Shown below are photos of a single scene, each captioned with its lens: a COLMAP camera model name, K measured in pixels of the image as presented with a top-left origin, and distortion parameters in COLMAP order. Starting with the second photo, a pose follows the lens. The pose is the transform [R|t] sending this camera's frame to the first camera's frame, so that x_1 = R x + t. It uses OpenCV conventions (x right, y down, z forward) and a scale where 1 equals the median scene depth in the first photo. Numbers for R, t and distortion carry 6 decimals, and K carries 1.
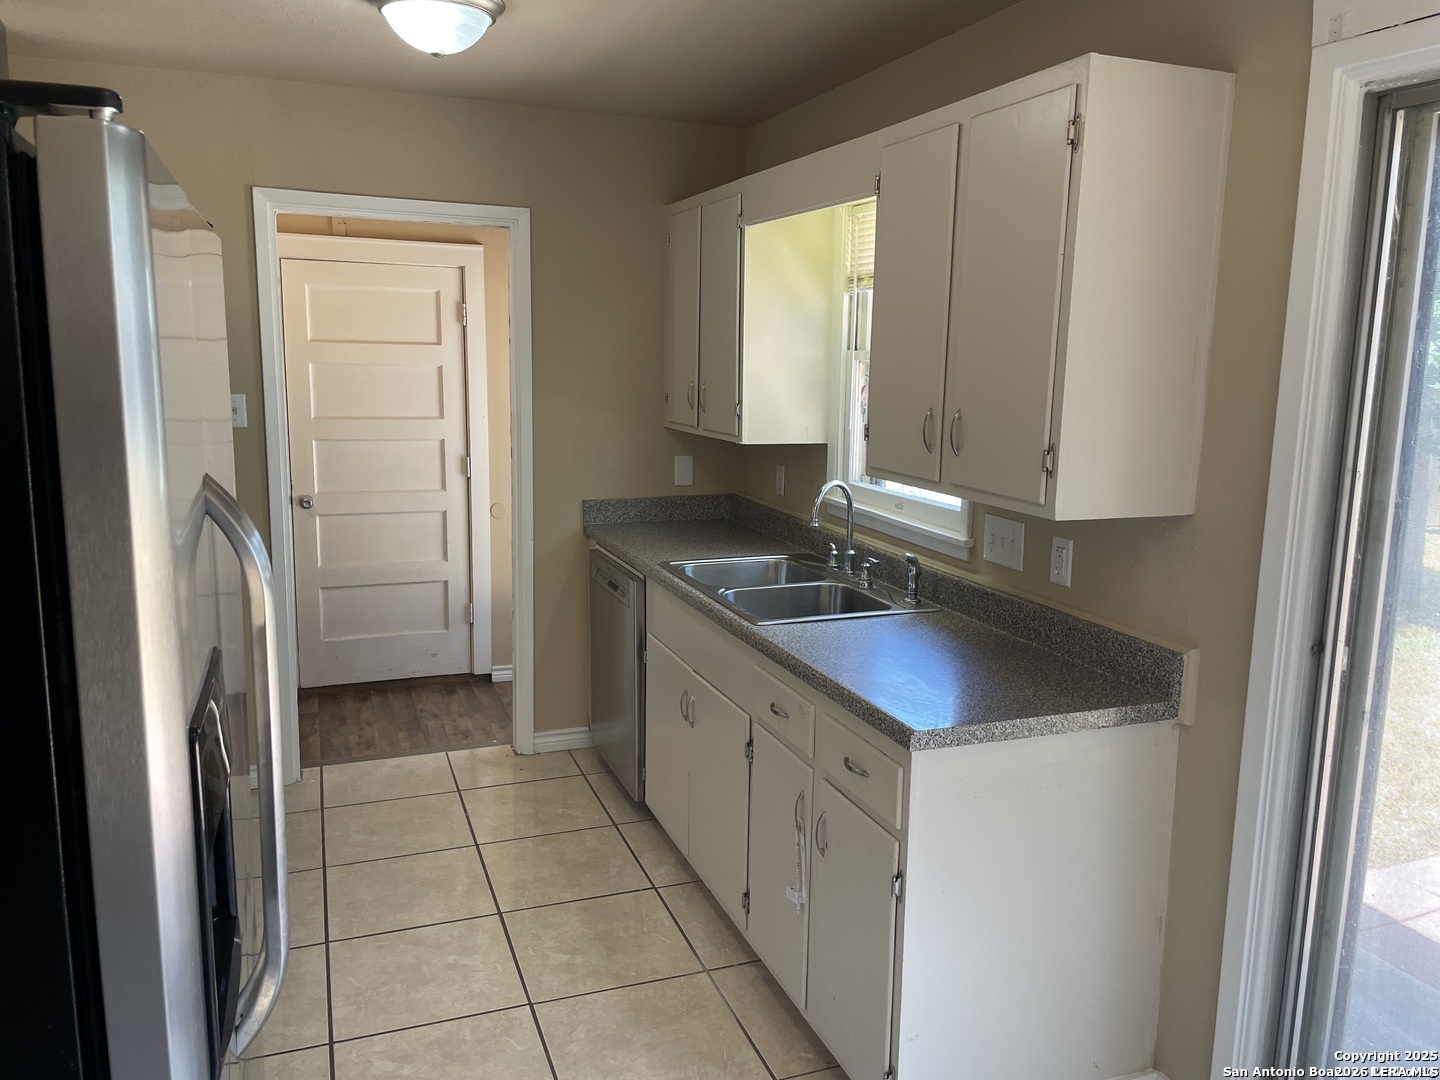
lens RADIAL K [[1095.5, 0, 689.4], [0, 1095.5, 527.6], [0, 0, 1]] dist [0.096845, -0.000039]
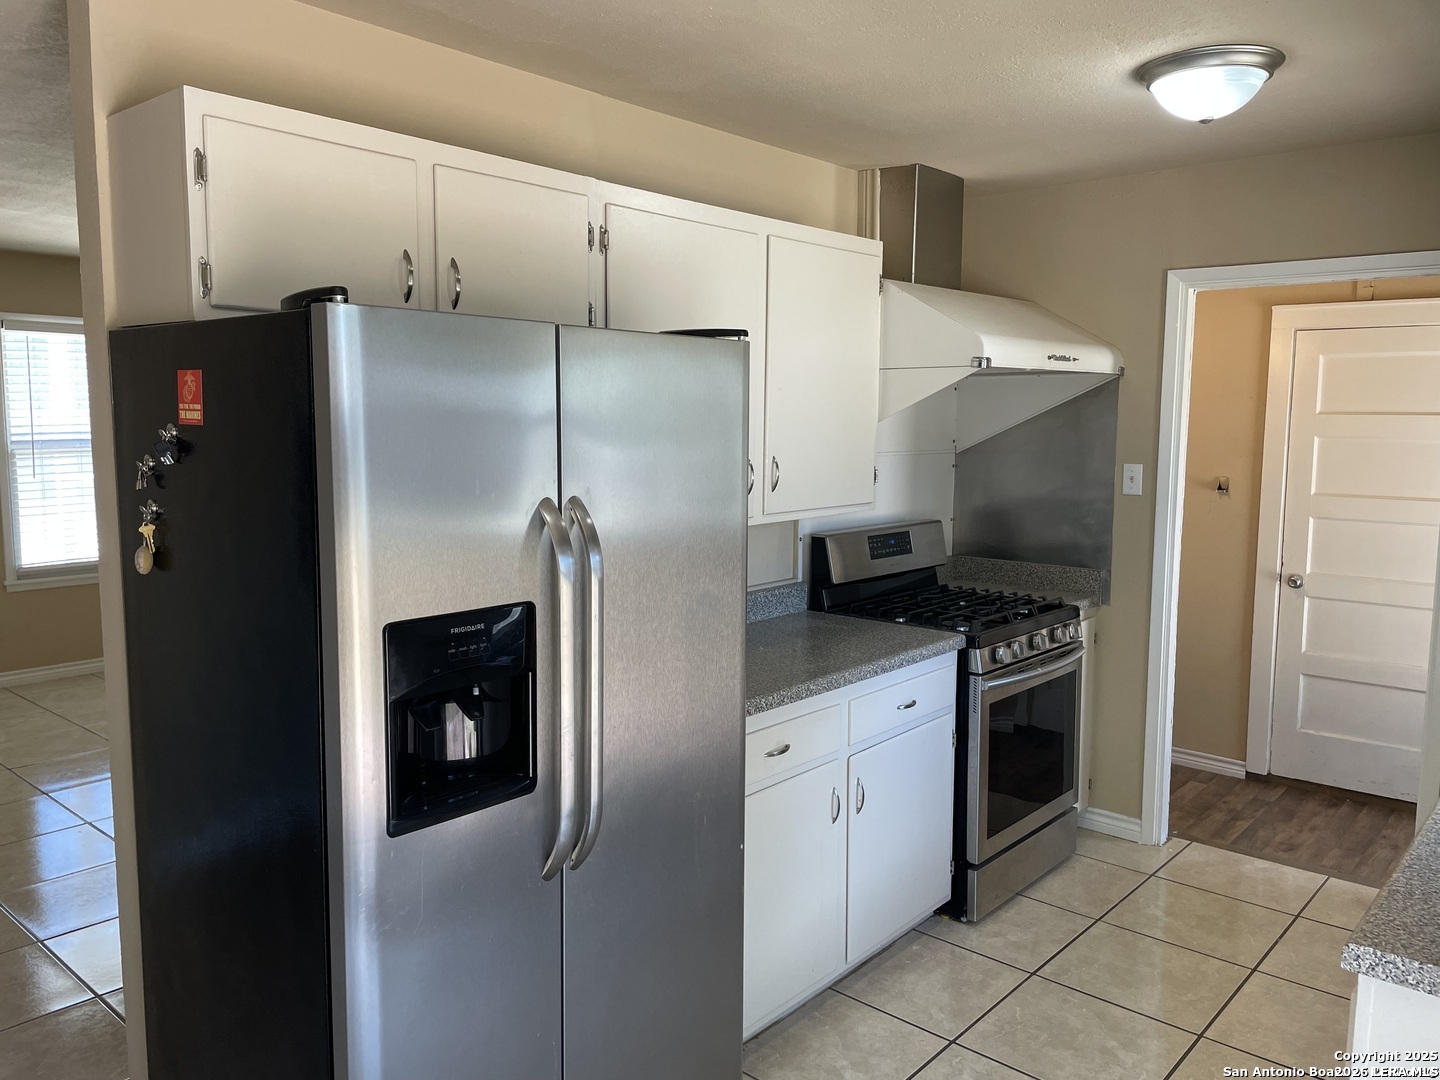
lens RADIAL K [[1093.4, 0, 720.0], [0, 1093.4, 540.0], [0, 0, 1]] dist [0.006758, 0.002093]
pose [[0.491468, 0.090168, -0.866215, 0.231389], [-0.138205, 0.990097, 0.024649, -0.013402], [0.859860, 0.107601, 0.499063, 0.105997]]
